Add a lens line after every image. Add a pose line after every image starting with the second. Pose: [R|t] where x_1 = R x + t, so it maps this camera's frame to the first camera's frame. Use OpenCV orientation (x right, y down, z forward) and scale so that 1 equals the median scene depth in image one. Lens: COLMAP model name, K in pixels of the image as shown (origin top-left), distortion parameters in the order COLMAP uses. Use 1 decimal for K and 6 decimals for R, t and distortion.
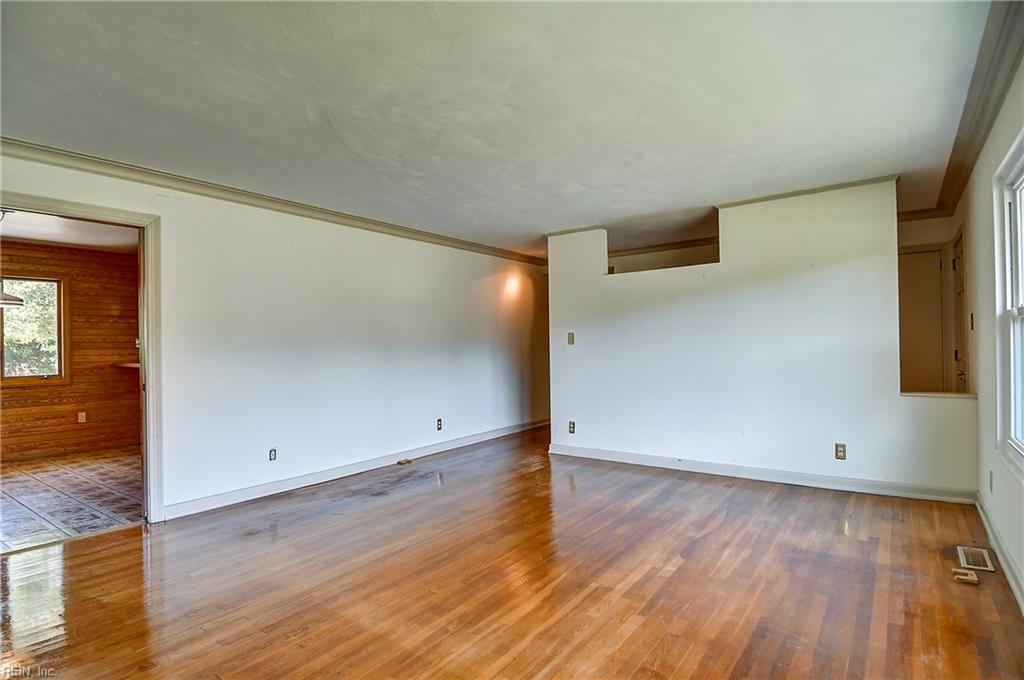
lens RADIAL K [[541.4, 0, 514.4], [0, 541.4, 337.5], [0, 0, 1]] dist [-0.005092, -0.006676]
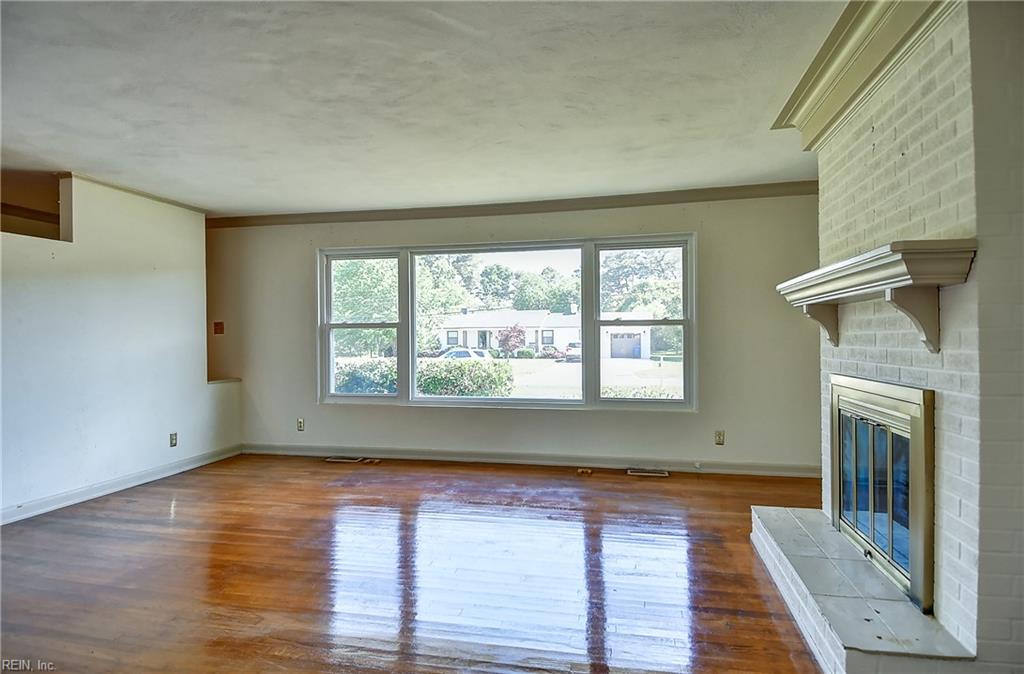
lens RADIAL K [[538.3, 0, 517.5], [0, 538.3, 337.3], [0, 0, 1]] dist [-0.003770, -0.002952]
pose [[-0.403563, 0.010343, 0.914893, -0.704309], [0.010023, 0.999926, -0.006883, 0.015201], [-0.914897, 0.006393, -0.403637, 0.800545]]
